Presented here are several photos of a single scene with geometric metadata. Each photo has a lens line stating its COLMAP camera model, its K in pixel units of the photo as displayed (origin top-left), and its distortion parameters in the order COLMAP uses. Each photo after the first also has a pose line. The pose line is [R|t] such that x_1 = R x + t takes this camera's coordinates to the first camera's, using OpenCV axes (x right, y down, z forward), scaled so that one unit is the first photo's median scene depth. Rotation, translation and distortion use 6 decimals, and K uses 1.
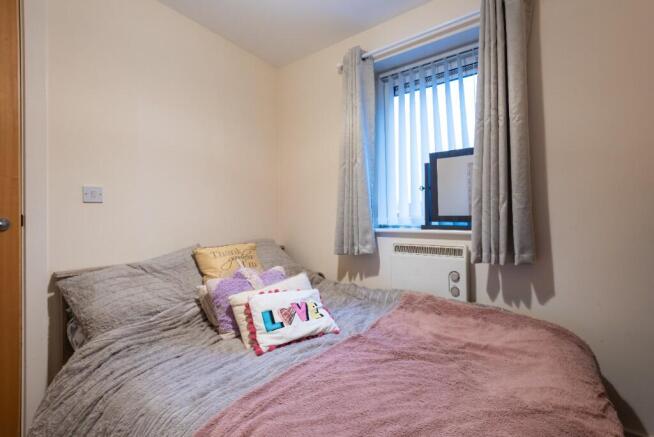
lens RADIAL K [[292.3, 0, 327.3], [0, 292.3, 216.9], [0, 0, 1]] dist [0.007618, -0.006482]
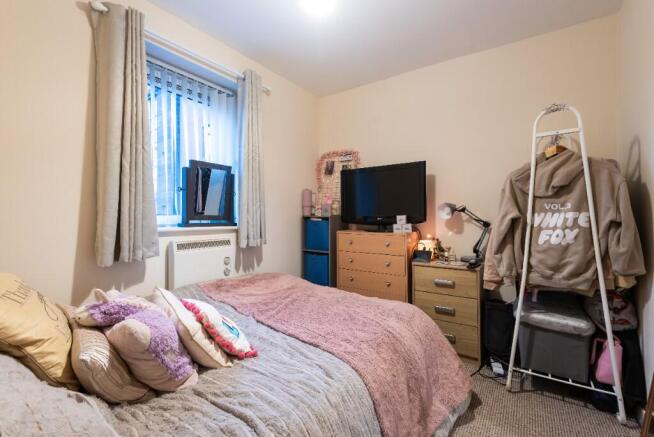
lens RADIAL K [[292.3, 0, 327.1], [0, 292.3, 217.3], [0, 0, 1]] dist [0.007618, -0.006482]
pose [[-0.027766, 0.000418, 0.999614, -0.822635], [-0.005527, 0.999985, -0.000572, 0.002994], [-0.999599, -0.005541, -0.027763, 0.526886]]
